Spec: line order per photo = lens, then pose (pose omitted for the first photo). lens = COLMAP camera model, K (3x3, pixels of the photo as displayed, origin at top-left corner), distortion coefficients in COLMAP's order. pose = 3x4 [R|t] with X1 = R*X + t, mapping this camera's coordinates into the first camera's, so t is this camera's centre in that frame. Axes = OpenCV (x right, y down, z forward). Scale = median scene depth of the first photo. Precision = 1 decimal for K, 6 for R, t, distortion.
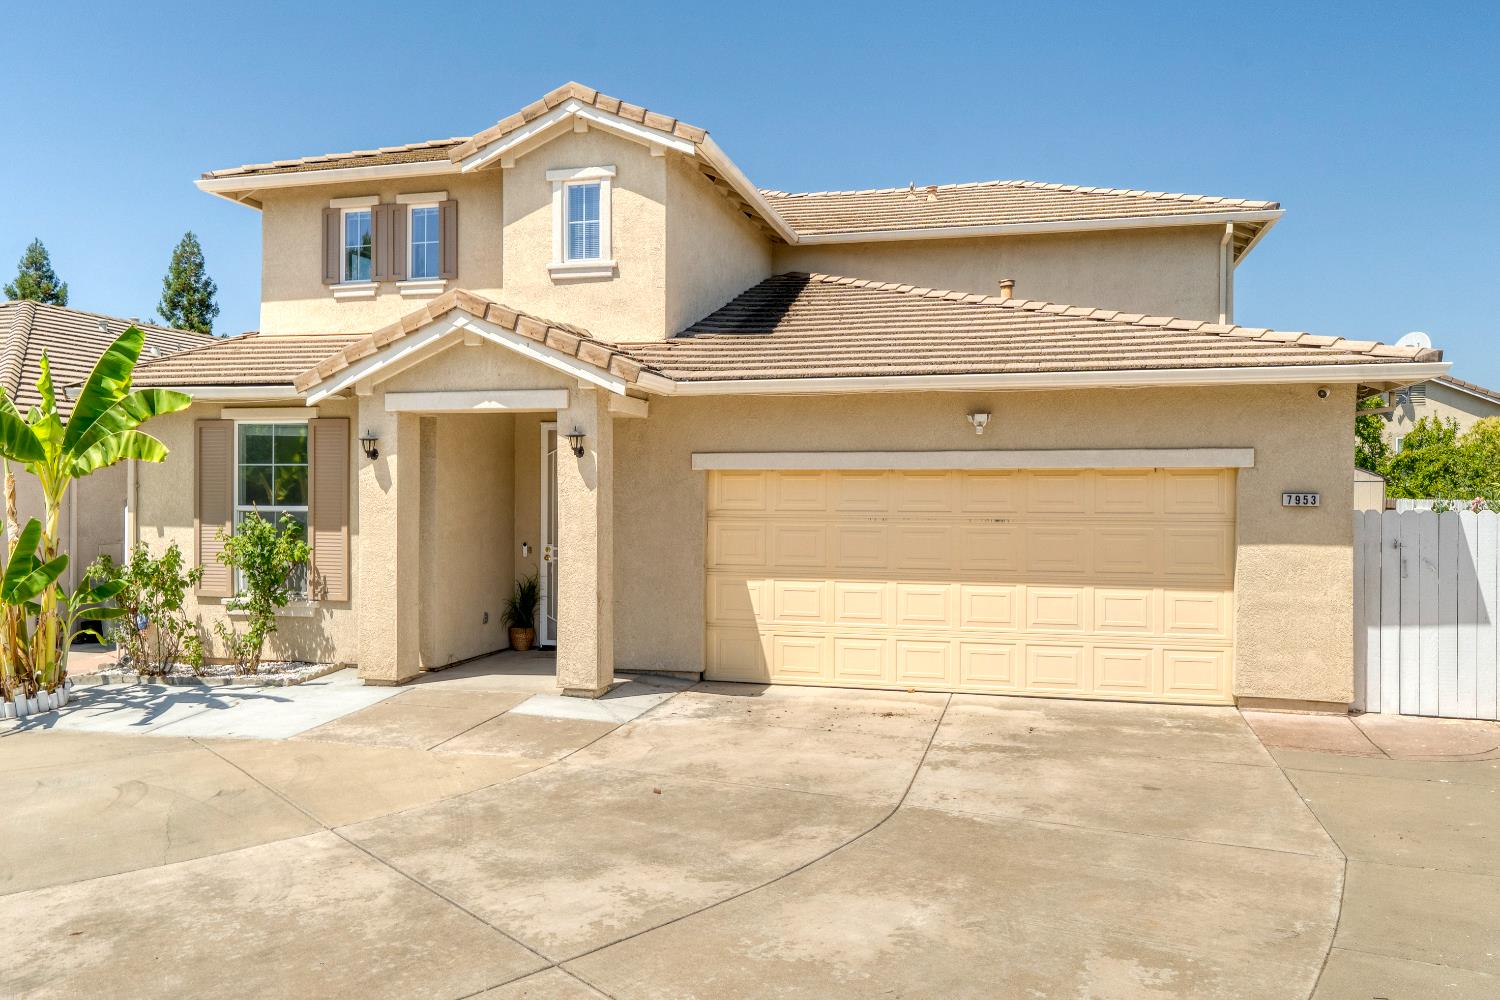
lens RADIAL K [[1111.4, 0, 749.2], [0, 1111.4, 501.7], [0, 0, 1]] dist [-0.001602, 0.004624]
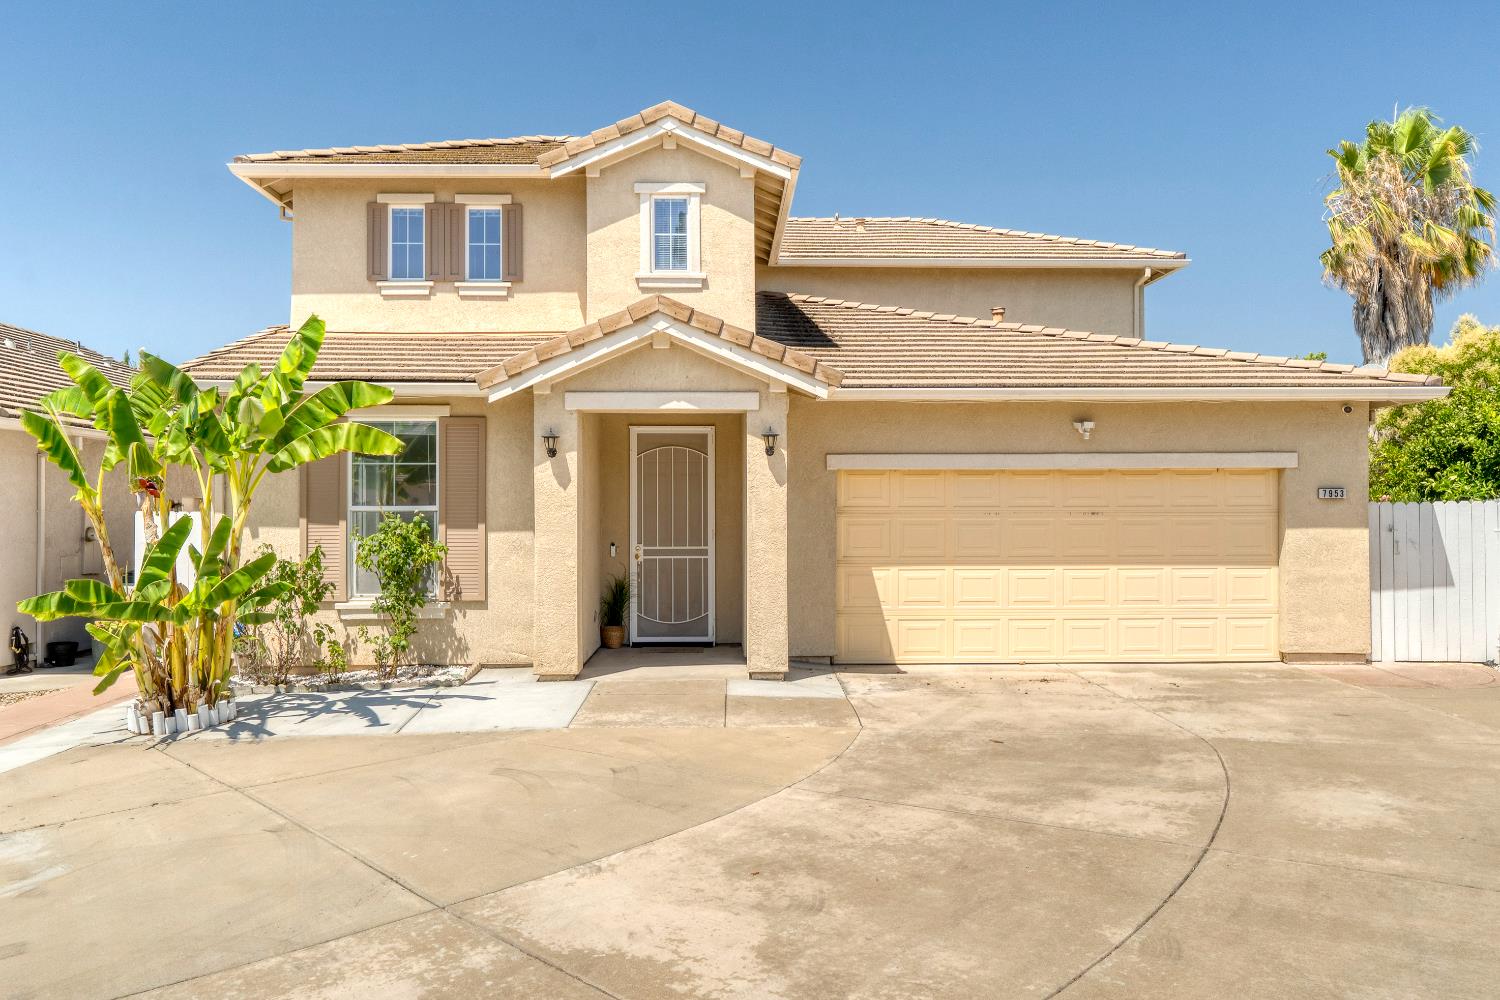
lens RADIAL K [[1111.4, 0, 752.5], [0, 1111.4, 498.1], [0, 0, 1]] dist [-0.001602, 0.004624]
pose [[0.960677, -0.002509, 0.277657, -0.438076], [0.008211, 0.999779, -0.019372, 0.020406], [-0.277546, 0.020890, 0.960485, -0.024227]]
